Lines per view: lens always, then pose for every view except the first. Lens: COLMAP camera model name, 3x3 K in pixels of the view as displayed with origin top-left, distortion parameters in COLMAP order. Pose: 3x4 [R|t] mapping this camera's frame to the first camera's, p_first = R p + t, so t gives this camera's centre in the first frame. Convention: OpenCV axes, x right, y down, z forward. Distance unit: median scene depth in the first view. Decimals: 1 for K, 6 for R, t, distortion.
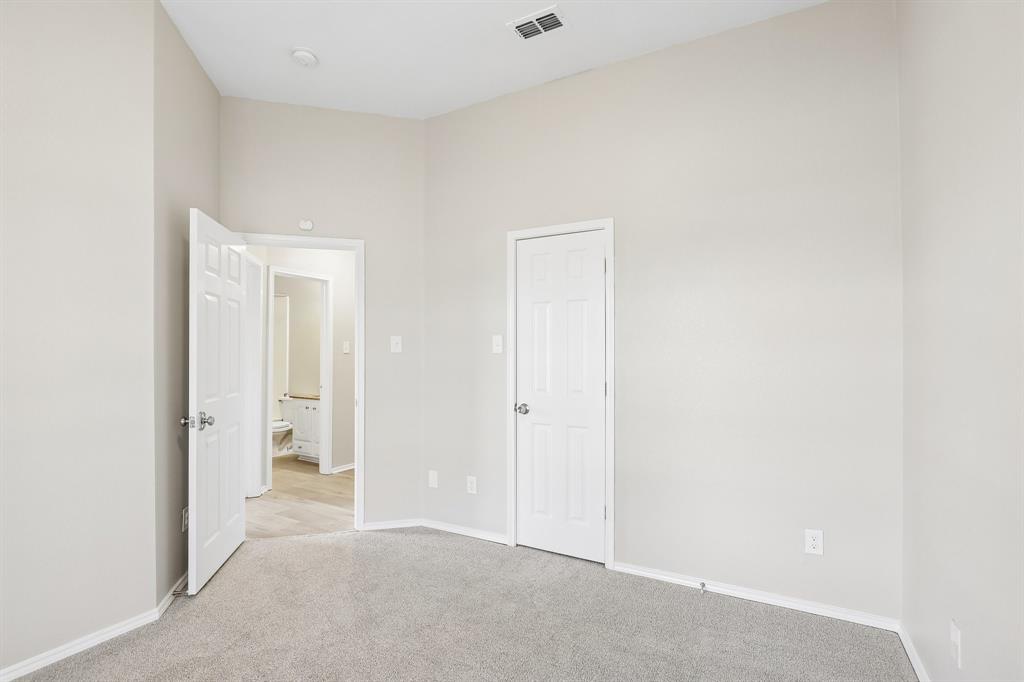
lens RADIAL K [[482.0, 0, 513.5], [0, 482.0, 350.5], [0, 0, 1]] dist [0.001734, 0.000135]
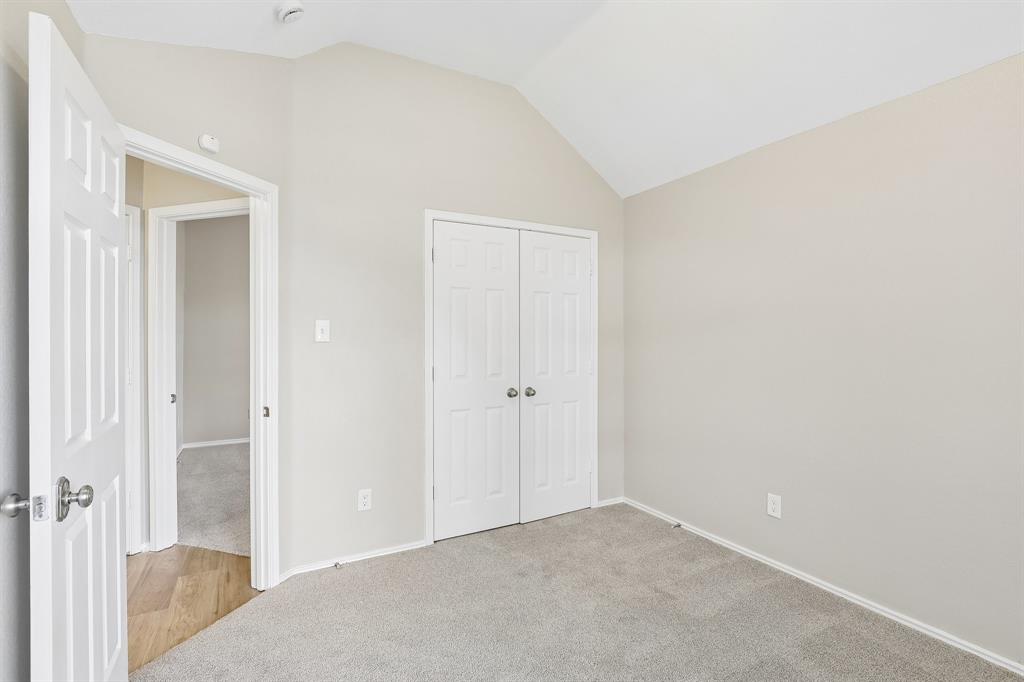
lens RADIAL K [[475.0, 0, 517.0], [0, 475.0, 344.9], [0, 0, 1]] dist [-0.026601, 0.000114]
pose [[0.544598, -0.021523, 0.838421, -0.770247], [0.006699, 0.999750, 0.021314, -0.005167], [-0.838670, -0.005991, 0.544607, 0.404880]]
